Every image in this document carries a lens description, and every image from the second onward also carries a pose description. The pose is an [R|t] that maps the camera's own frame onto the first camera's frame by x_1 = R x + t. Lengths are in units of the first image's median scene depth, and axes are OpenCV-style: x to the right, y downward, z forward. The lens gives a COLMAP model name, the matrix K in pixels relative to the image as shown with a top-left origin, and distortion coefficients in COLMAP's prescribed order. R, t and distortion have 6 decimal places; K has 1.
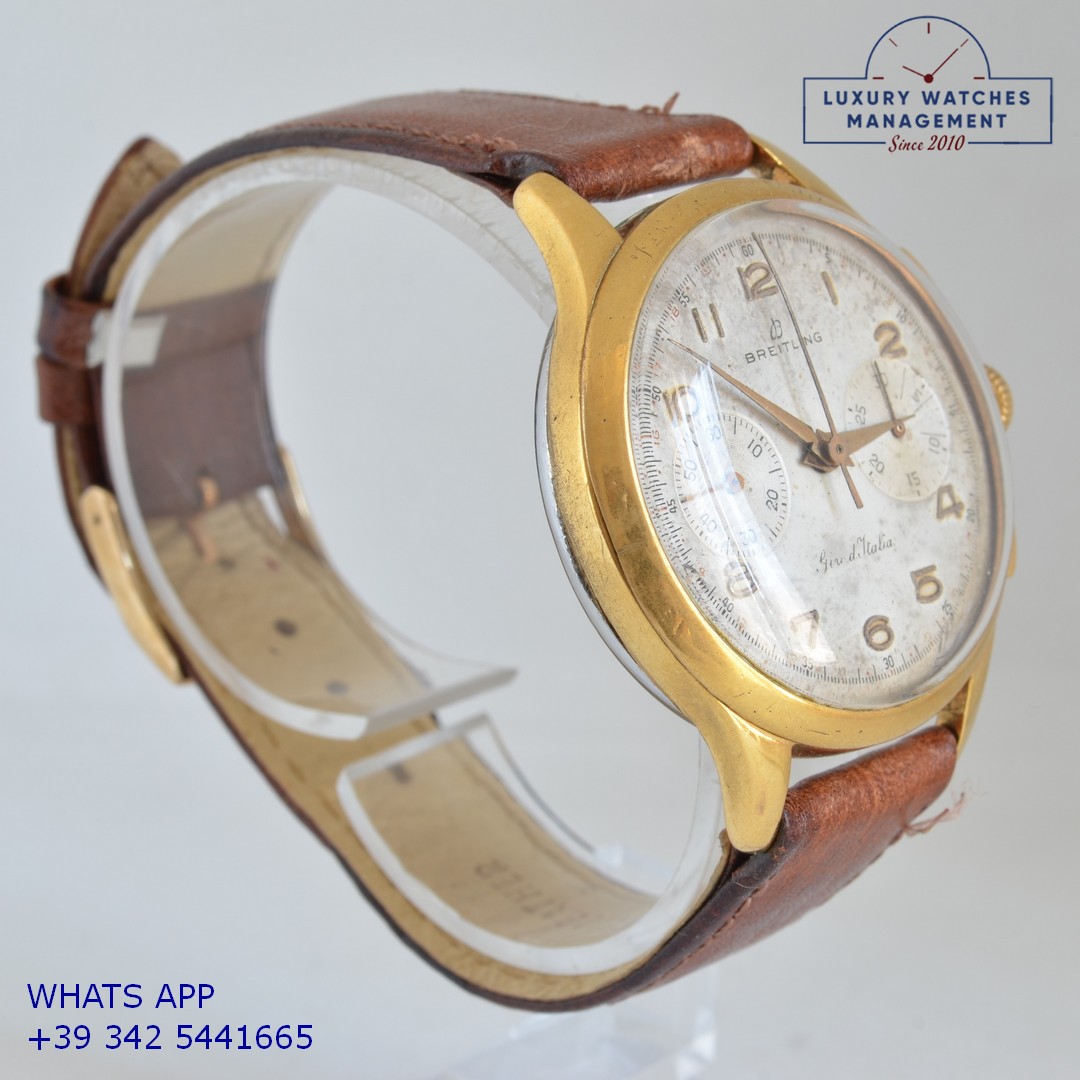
lens RADIAL K [[3741.9, 0, 540.0], [0, 3741.9, 540.0], [0, 0, 1]] dist [1.488084, -76.203952]
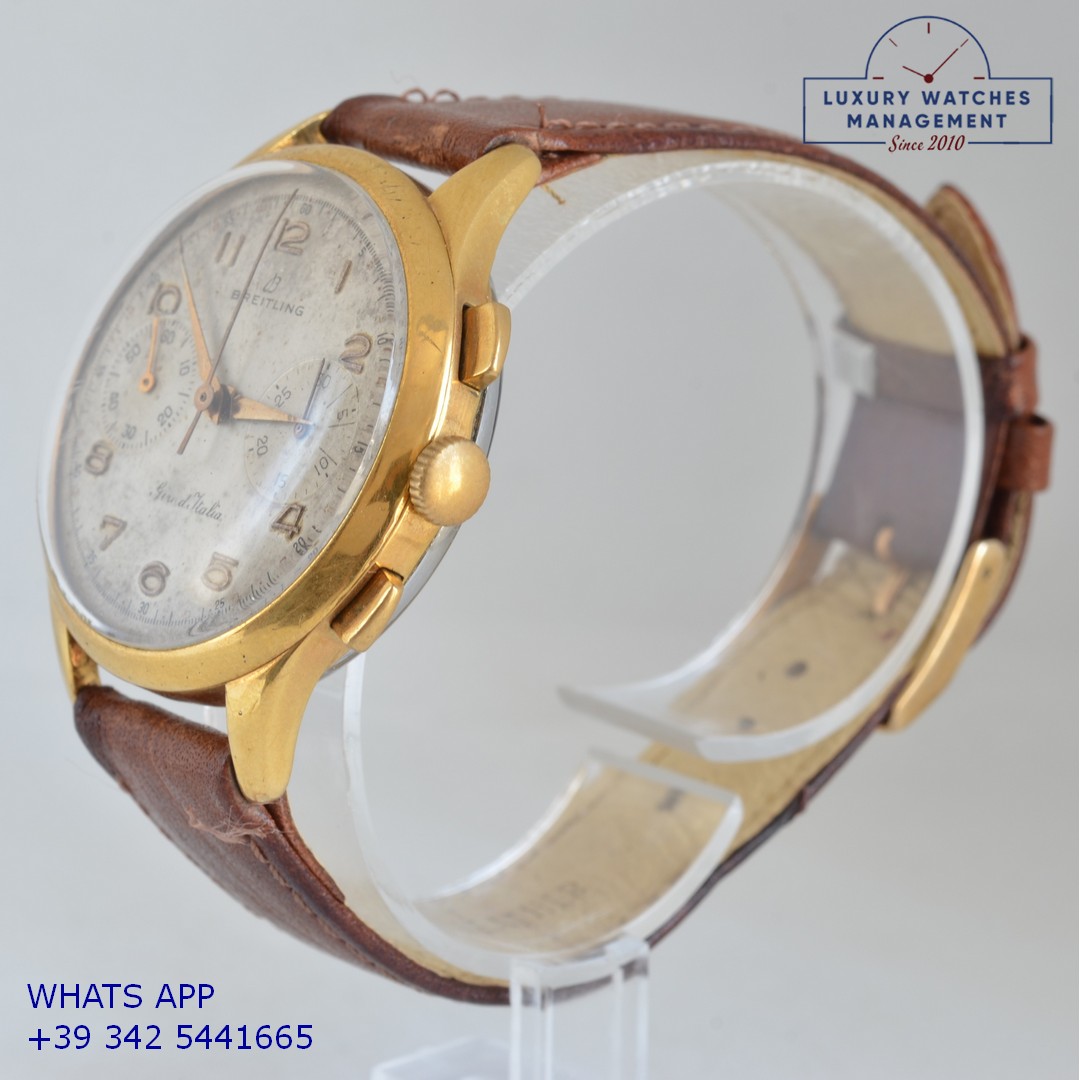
lens RADIAL K [[3741.9, 0, 540.0], [0, 3741.9, 540.0], [0, 0, 1]] dist [1.488084, -76.203952]
pose [[-0.073703, 0.237062, -0.968695, 1.043309], [-0.361464, 0.898939, 0.247493, -0.267939], [0.929468, 0.368389, 0.019435, 1.062327]]
